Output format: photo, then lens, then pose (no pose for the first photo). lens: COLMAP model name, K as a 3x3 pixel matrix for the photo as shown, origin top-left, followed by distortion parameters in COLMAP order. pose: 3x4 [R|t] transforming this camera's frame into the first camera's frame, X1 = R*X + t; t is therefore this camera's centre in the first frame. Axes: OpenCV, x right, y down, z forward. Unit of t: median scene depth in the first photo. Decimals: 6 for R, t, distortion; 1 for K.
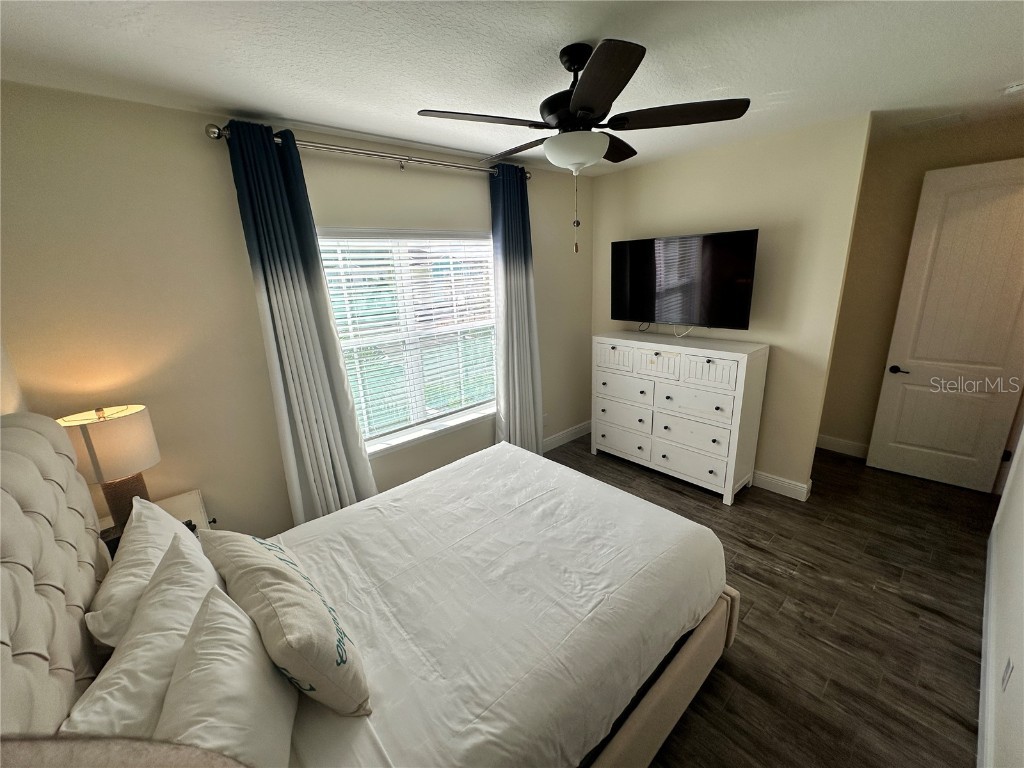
lens RADIAL K [[409.5, 0, 511.5], [0, 409.5, 383.2], [0, 0, 1]] dist [-0.001598, 0.000110]
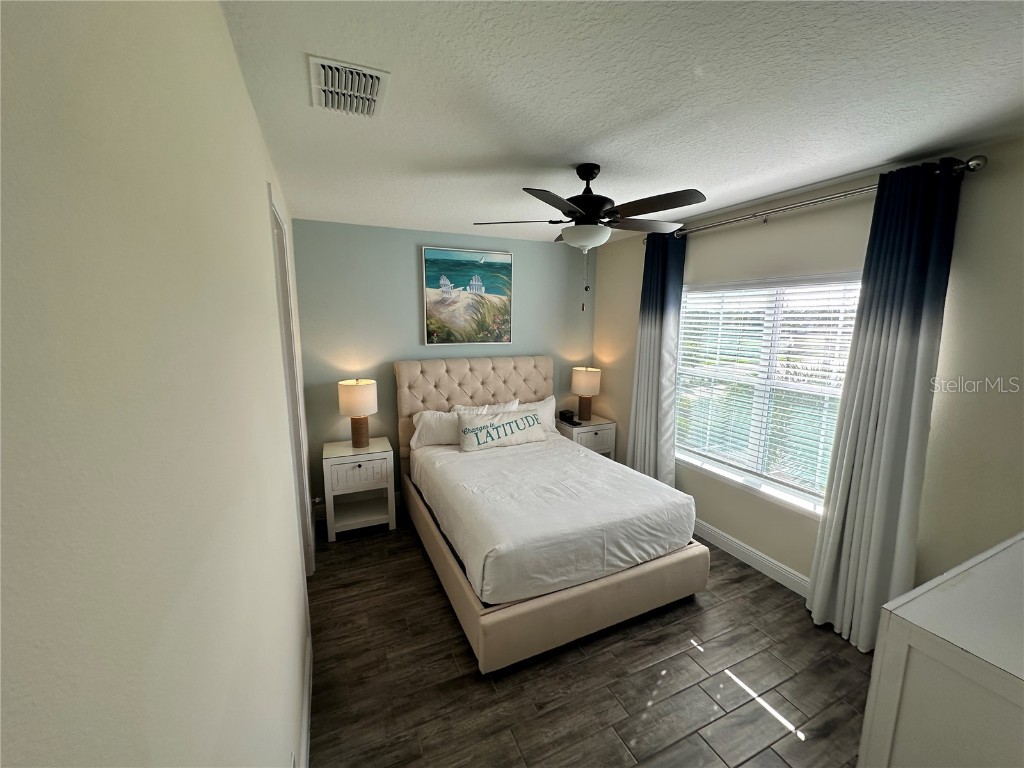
lens RADIAL K [[409.5, 0, 511.5], [0, 409.5, 383.2], [0, 0, 1]] dist [-0.001598, 0.000110]
pose [[-0.291401, 0.193881, -0.936747, 1.265926], [-0.249532, 0.929937, 0.270095, -0.344609], [0.923482, 0.312455, -0.222605, 0.993037]]
